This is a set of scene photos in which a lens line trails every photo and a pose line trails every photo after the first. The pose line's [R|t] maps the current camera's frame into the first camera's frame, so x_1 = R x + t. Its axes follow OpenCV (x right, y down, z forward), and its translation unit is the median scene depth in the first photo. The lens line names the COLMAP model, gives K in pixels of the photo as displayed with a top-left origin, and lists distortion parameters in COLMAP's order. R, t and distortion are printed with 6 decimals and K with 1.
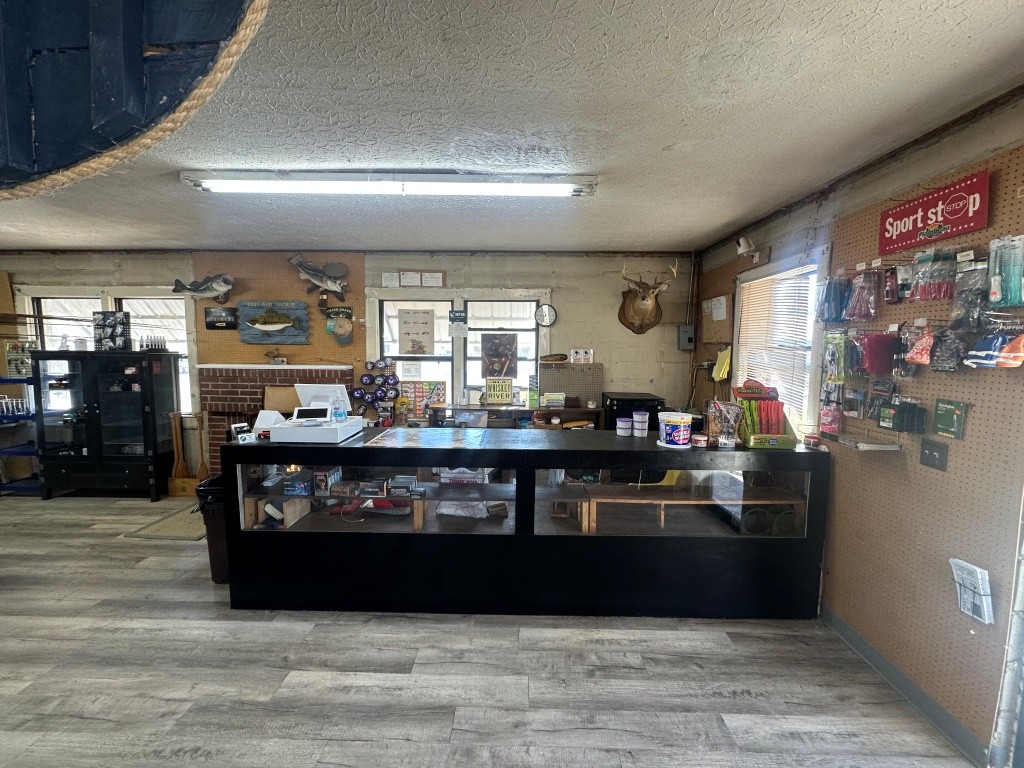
lens RADIAL K [[411.7, 0, 512.0], [0, 411.7, 384.0], [0, 0, 1]] dist [-0.002352, 0.000022]
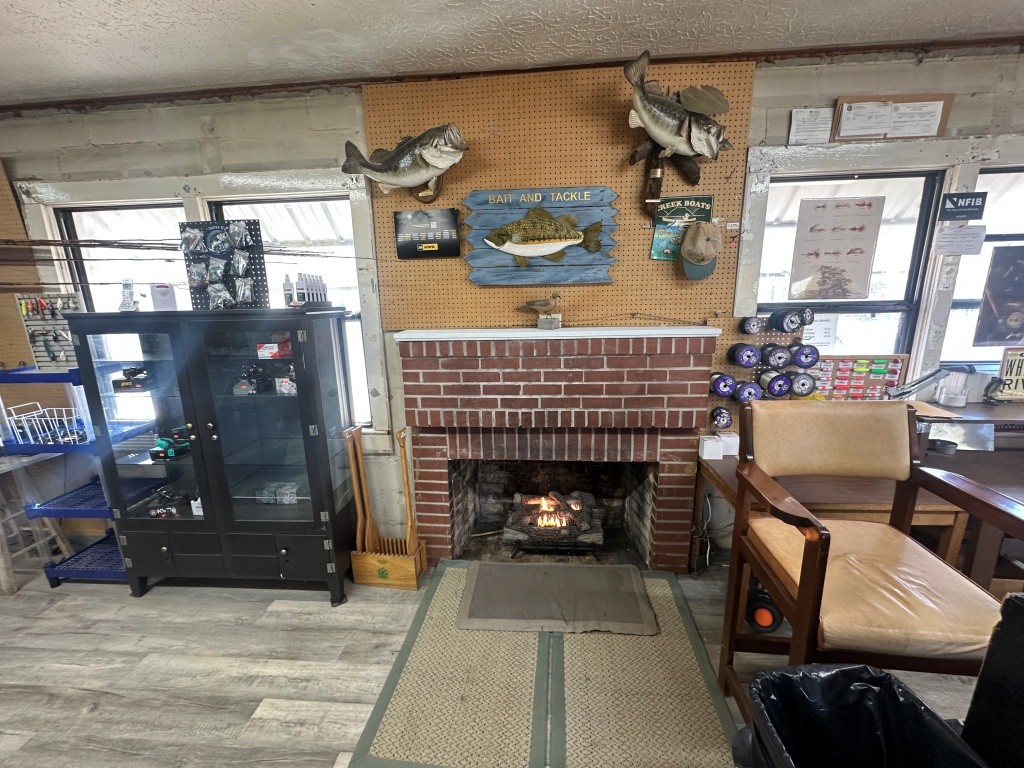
lens RADIAL K [[411.7, 0, 512.0], [0, 411.7, 384.0], [0, 0, 1]] dist [-0.002352, 0.000022]
pose [[0.997858, -0.017794, -0.062945, -0.591060], [0.025707, 0.991541, 0.127226, -0.045634], [0.060149, -0.128571, 0.989874, 0.516295]]
